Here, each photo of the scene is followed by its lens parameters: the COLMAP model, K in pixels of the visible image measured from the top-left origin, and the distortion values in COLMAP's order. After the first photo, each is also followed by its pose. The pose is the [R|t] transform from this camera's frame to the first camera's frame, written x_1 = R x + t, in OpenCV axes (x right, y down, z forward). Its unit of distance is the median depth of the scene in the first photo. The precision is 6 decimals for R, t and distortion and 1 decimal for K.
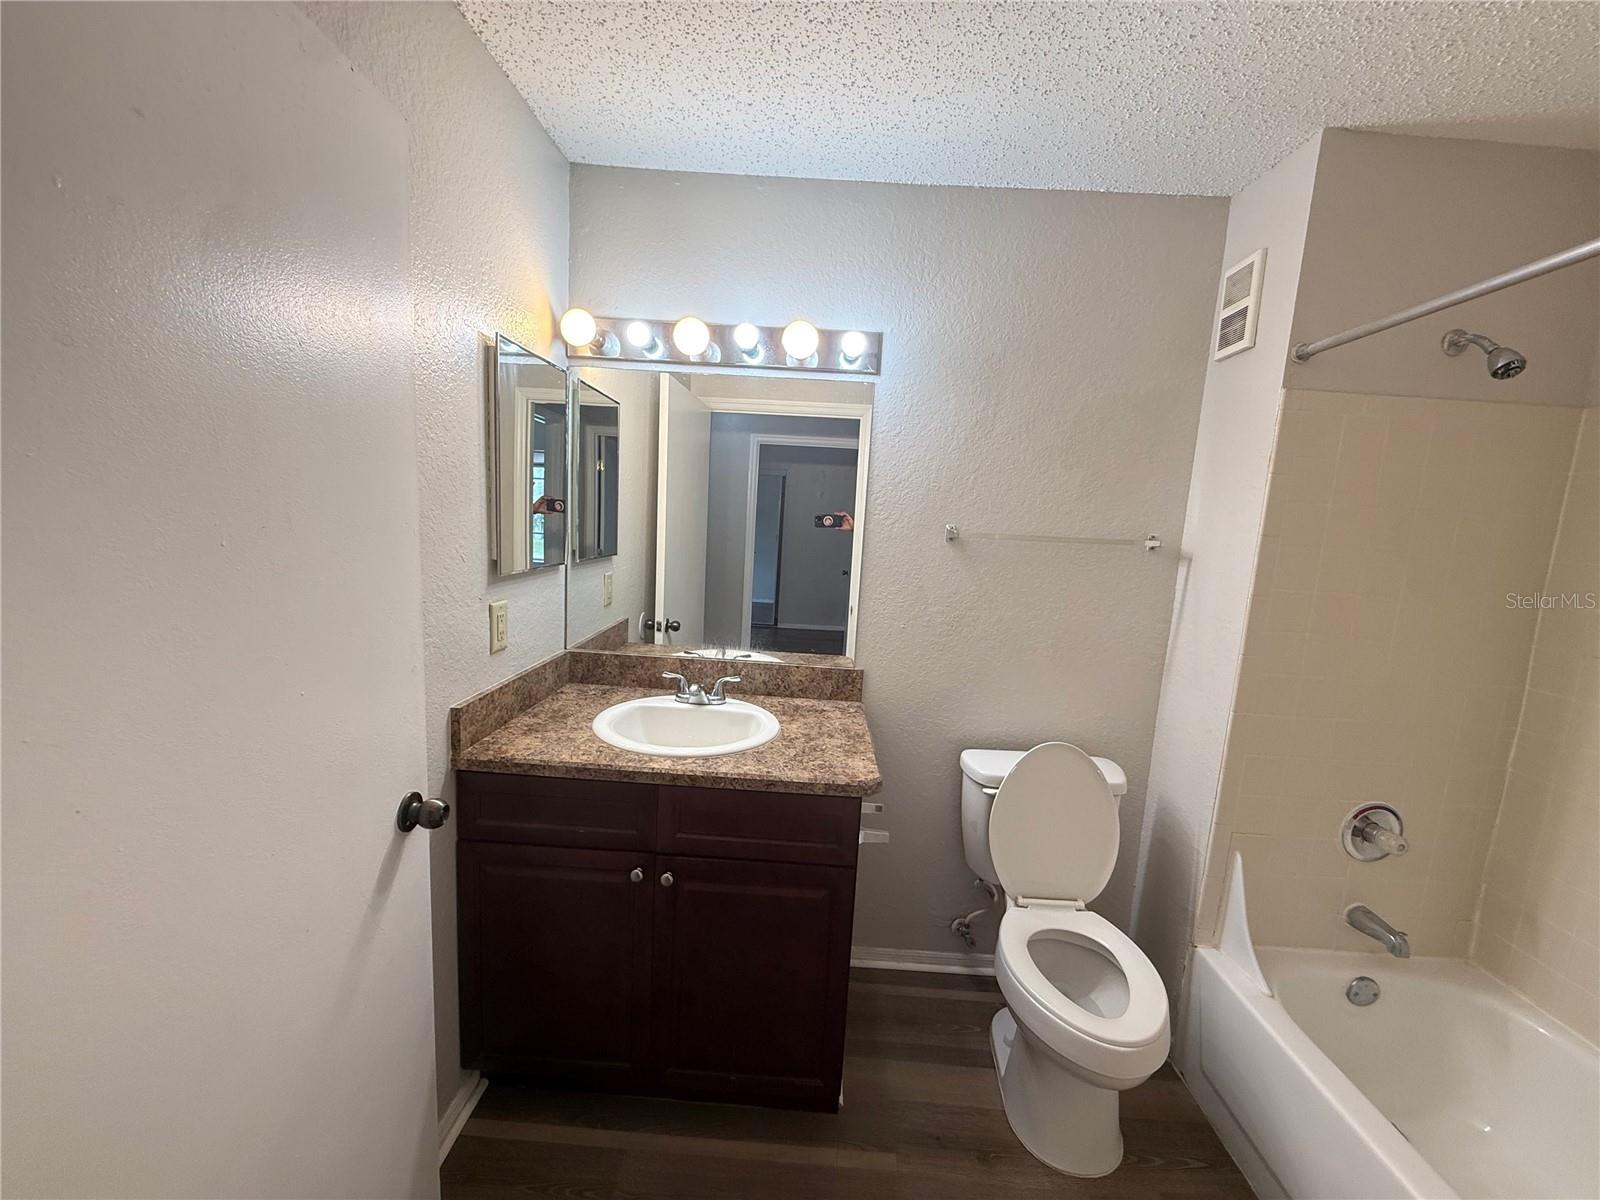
lens RADIAL K [[634.6, 0, 780.5], [0, 634.6, 607.0], [0, 0, 1]] dist [0.002789, -0.001494]
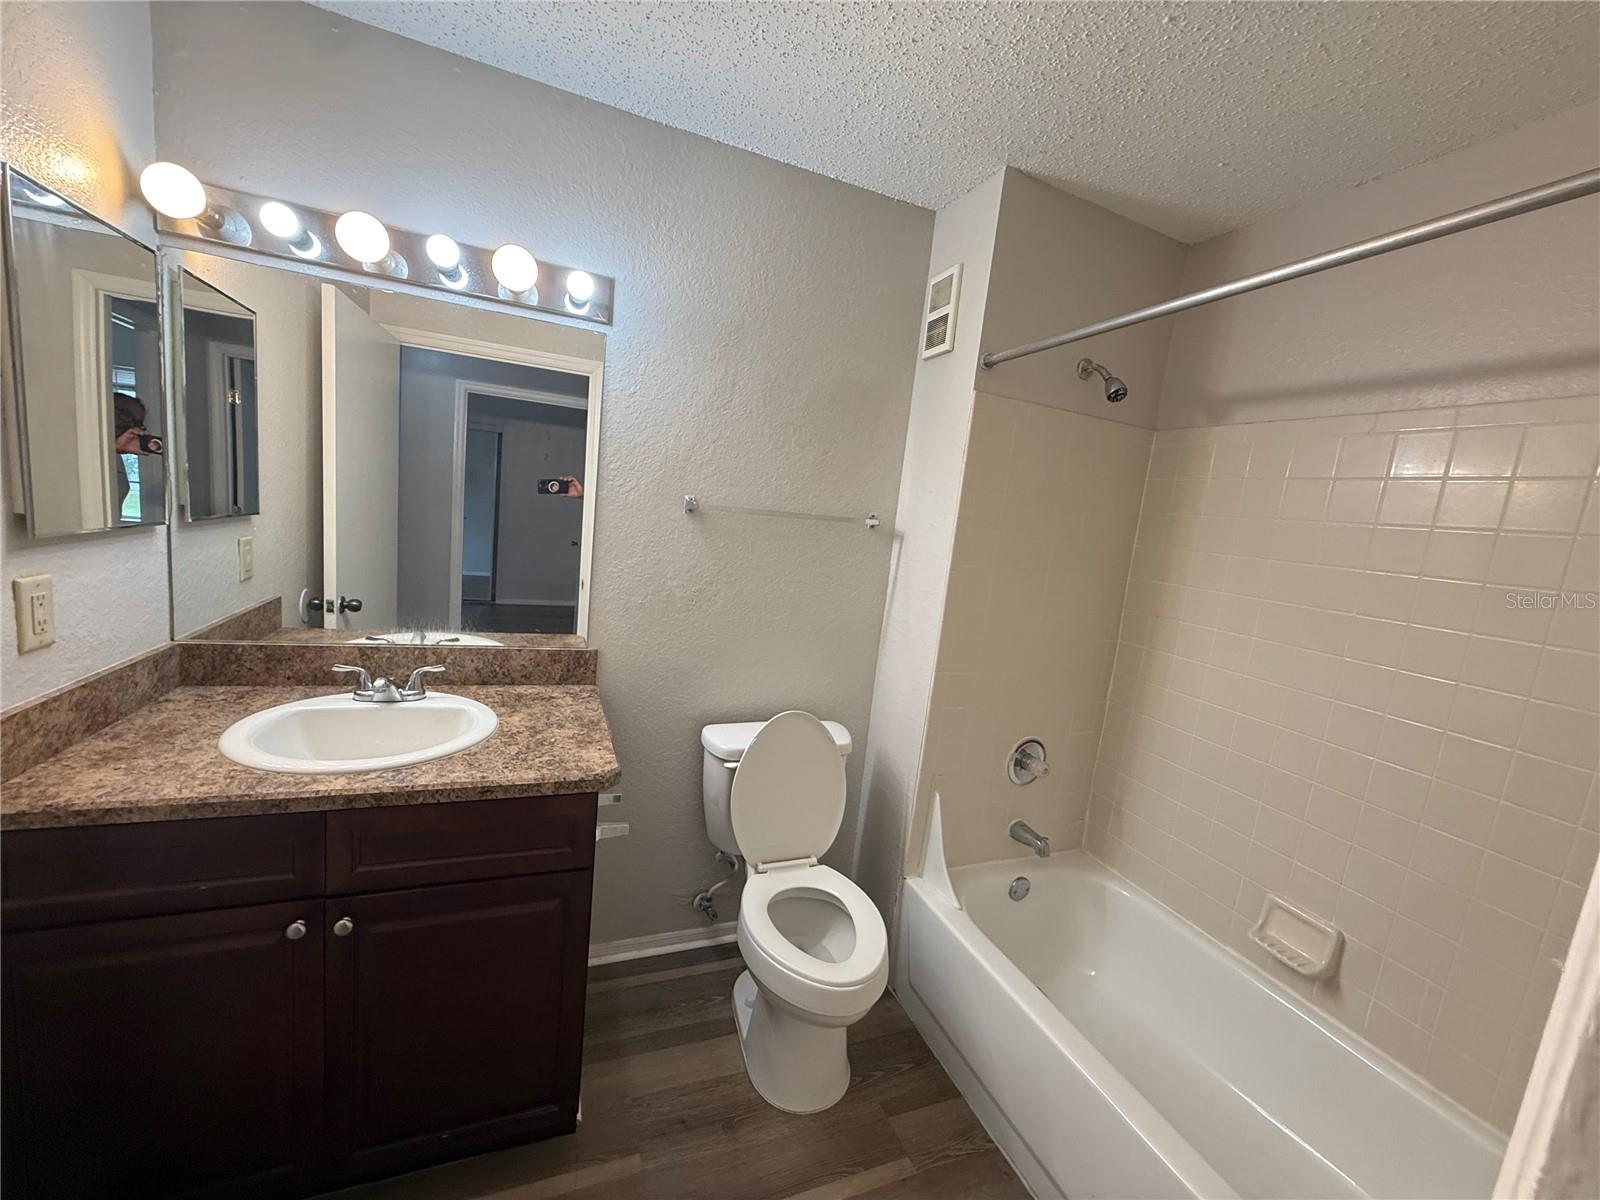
lens RADIAL K [[634.6, 0, 799.2], [0, 634.6, 599.9], [0, 0, 1]] dist [0.002789, -0.001494]
pose [[0.903910, -0.018046, 0.427342, 0.004058], [0.004509, 0.999456, 0.032667, -0.002380], [-0.427699, -0.027602, 0.903500, 0.058380]]
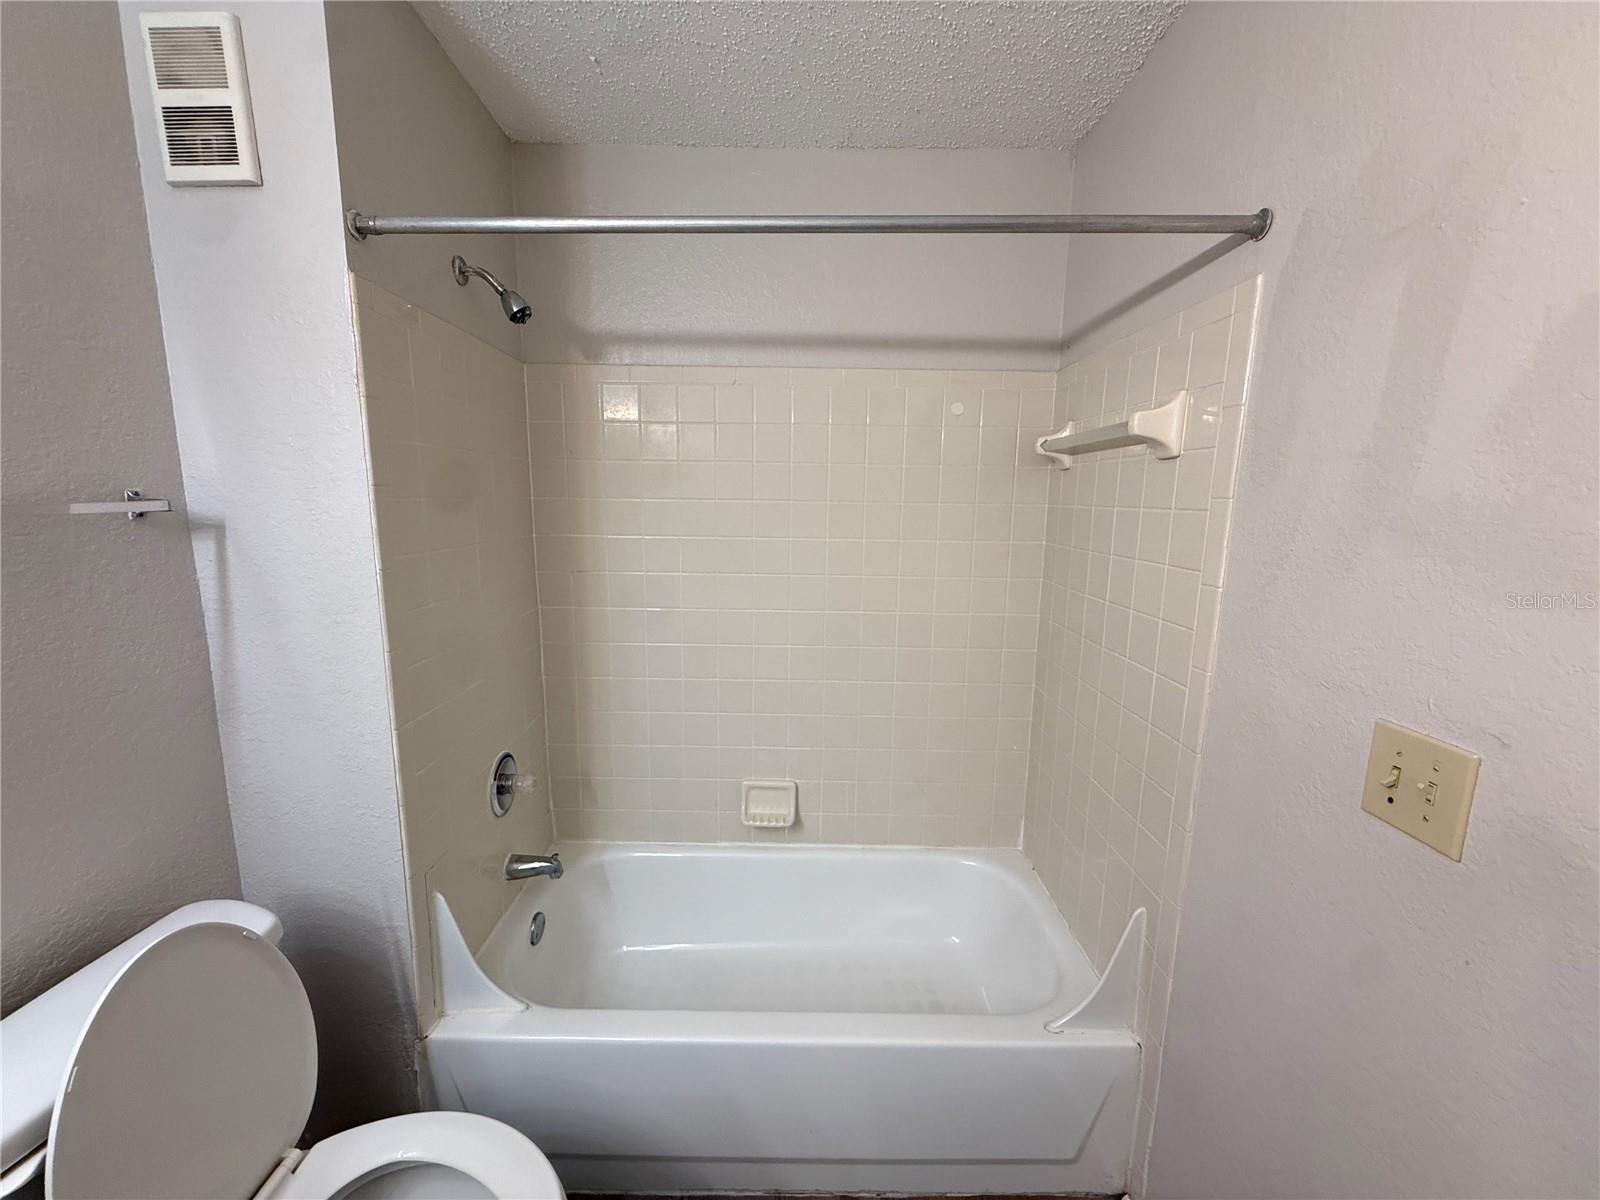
lens RADIAL K [[634.6, 0, 794.0], [0, 634.6, 602.3], [0, 0, 1]] dist [0.002789, -0.001494]
pose [[-0.022785, -0.224344, 0.974244, 0.016437], [0.116620, 0.967247, 0.225460, -0.062583], [-0.992915, 0.118753, 0.004124, 0.368768]]
